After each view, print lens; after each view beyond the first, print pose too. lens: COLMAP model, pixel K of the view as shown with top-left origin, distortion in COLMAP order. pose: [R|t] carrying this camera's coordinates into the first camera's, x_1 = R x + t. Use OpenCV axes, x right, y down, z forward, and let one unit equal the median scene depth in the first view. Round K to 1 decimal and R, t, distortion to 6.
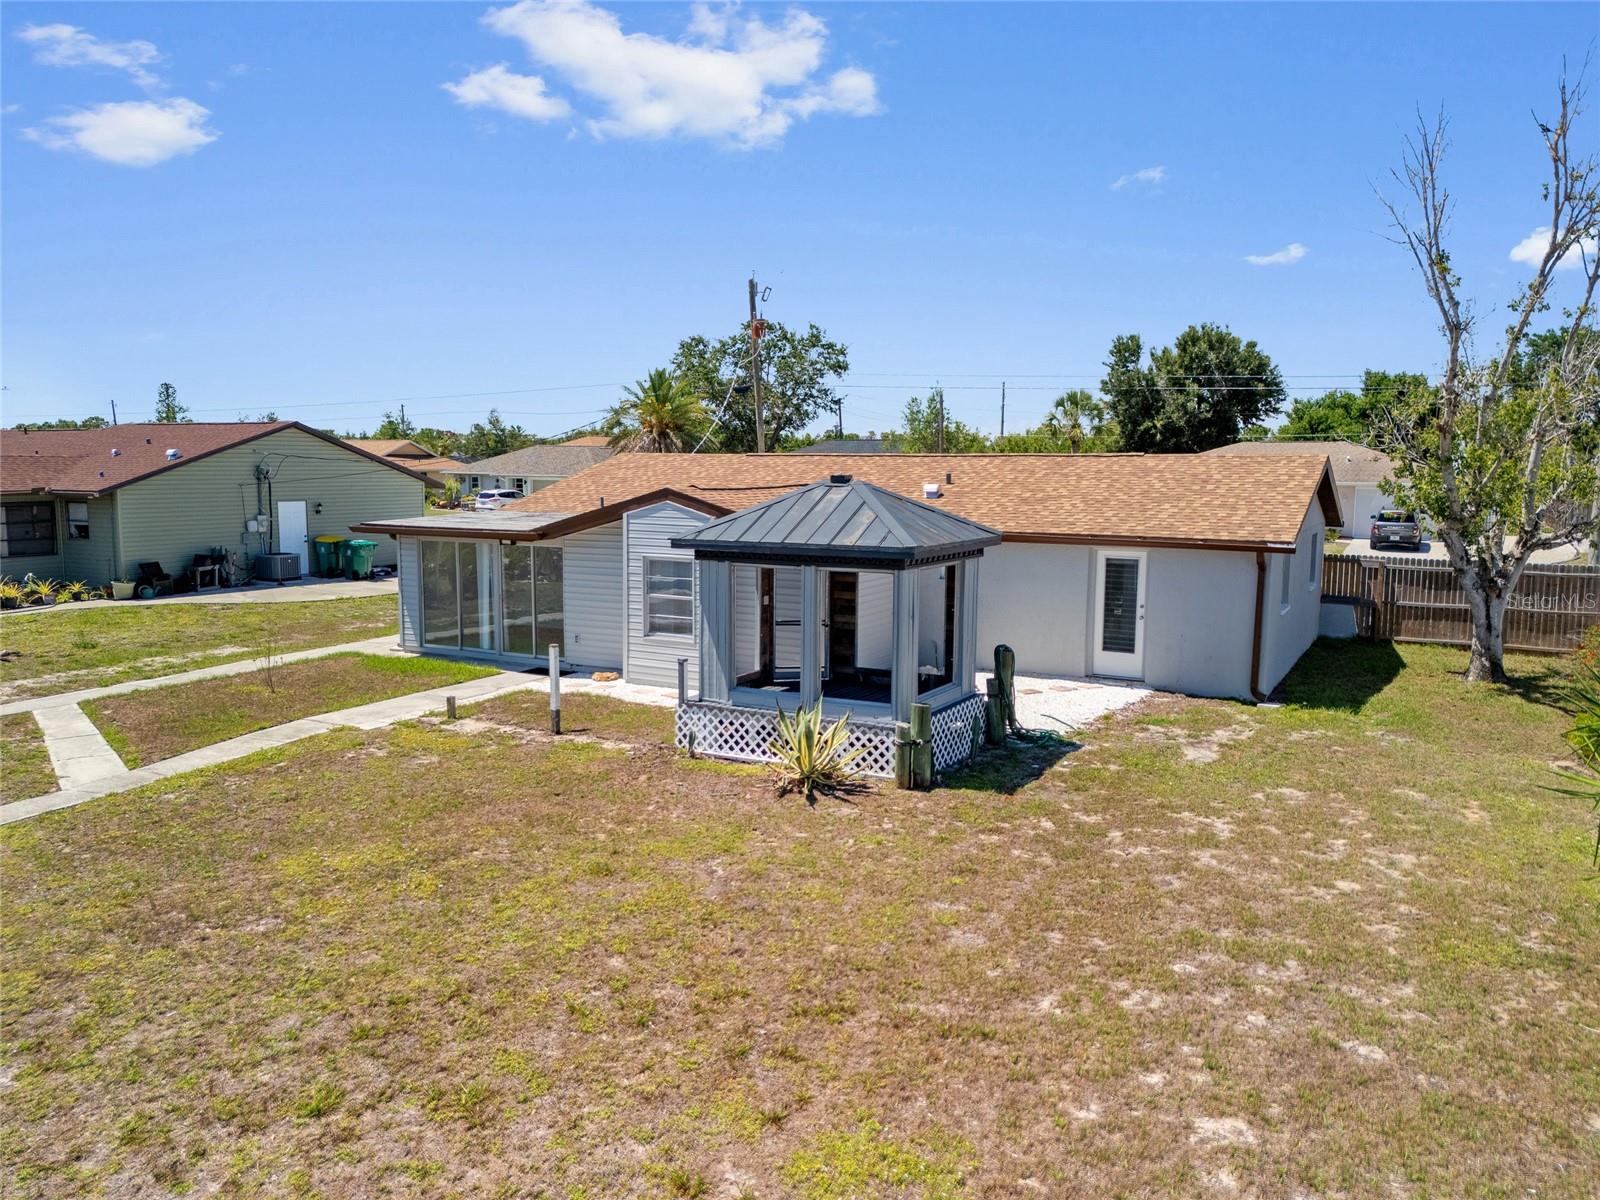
lens RADIAL K [[1172.1, 0, 799.4], [0, 1172.1, 610.1], [0, 0, 1]] dist [0.057500, -0.054182]
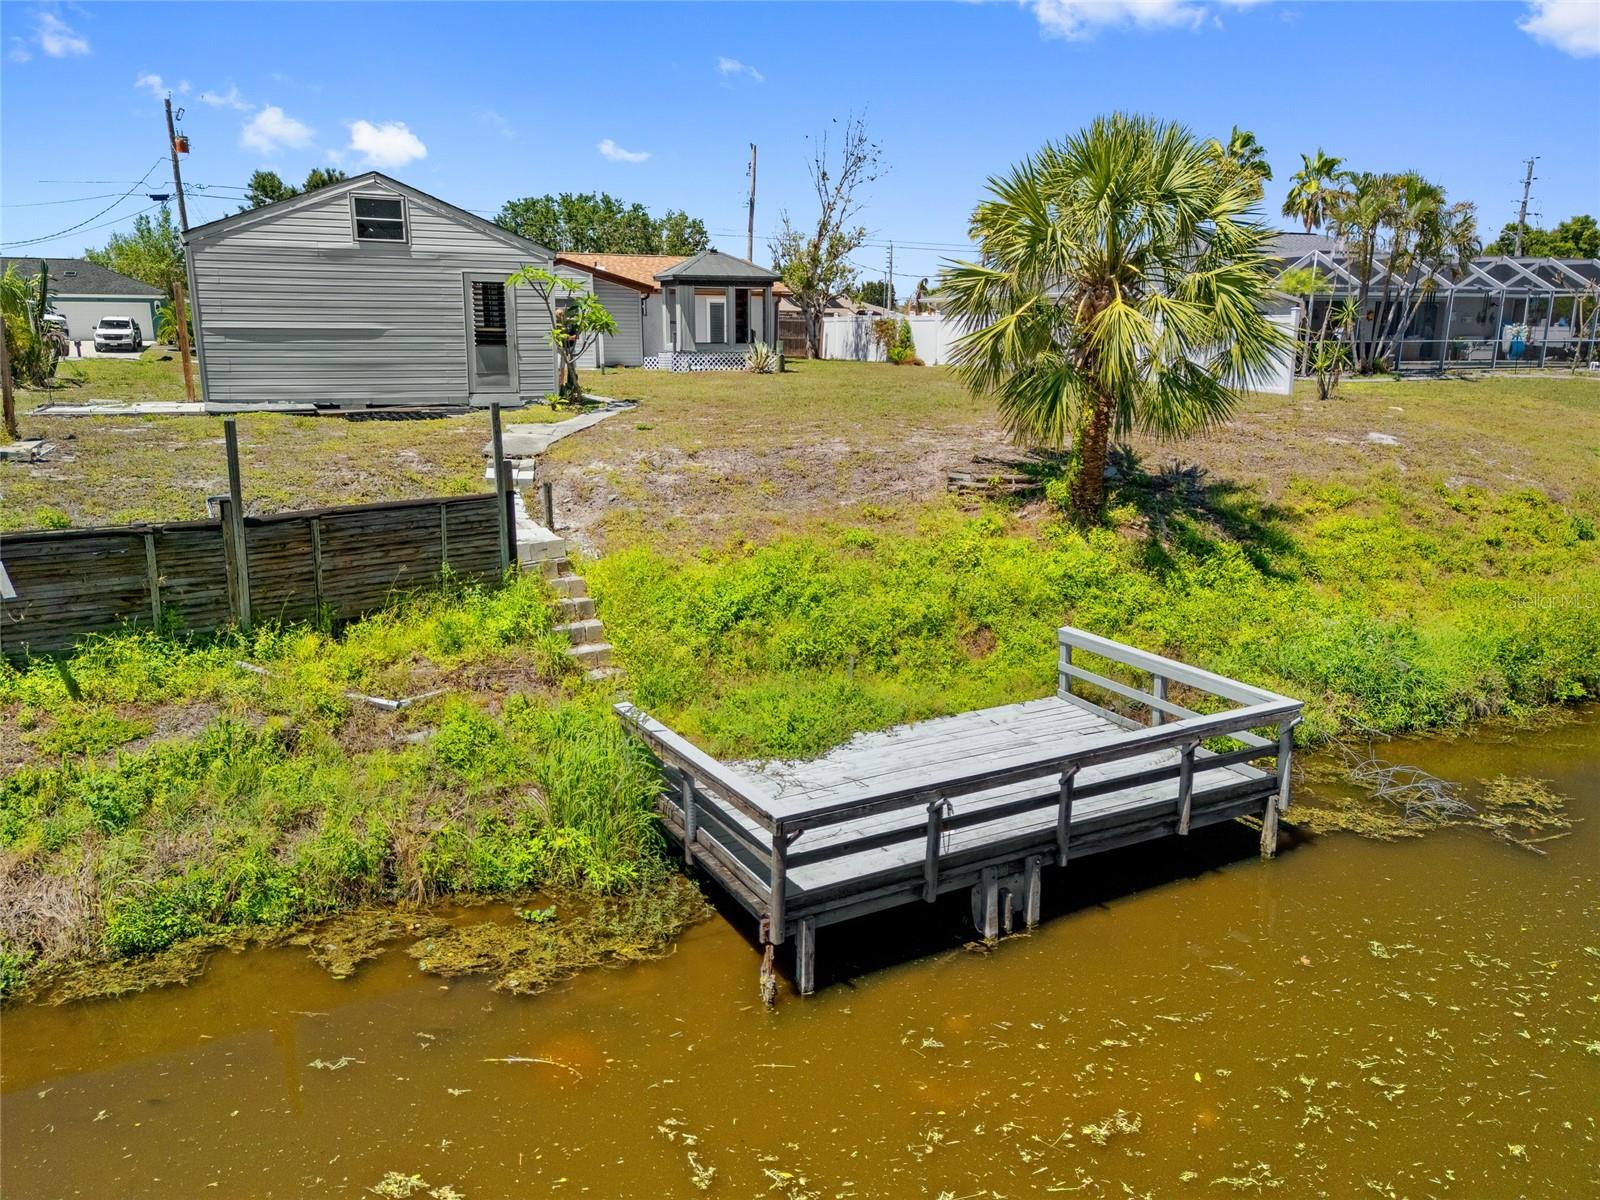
lens RADIAL K [[1172.1, 0, 798.5], [0, 1172.1, 595.7], [0, 0, 1]] dist [0.057500, -0.054182]
pose [[0.615097, -0.178674, 0.767939, -1.385731], [0.096234, 0.983716, 0.151798, 0.170042], [-0.782556, -0.019469, 0.622275, -0.468705]]
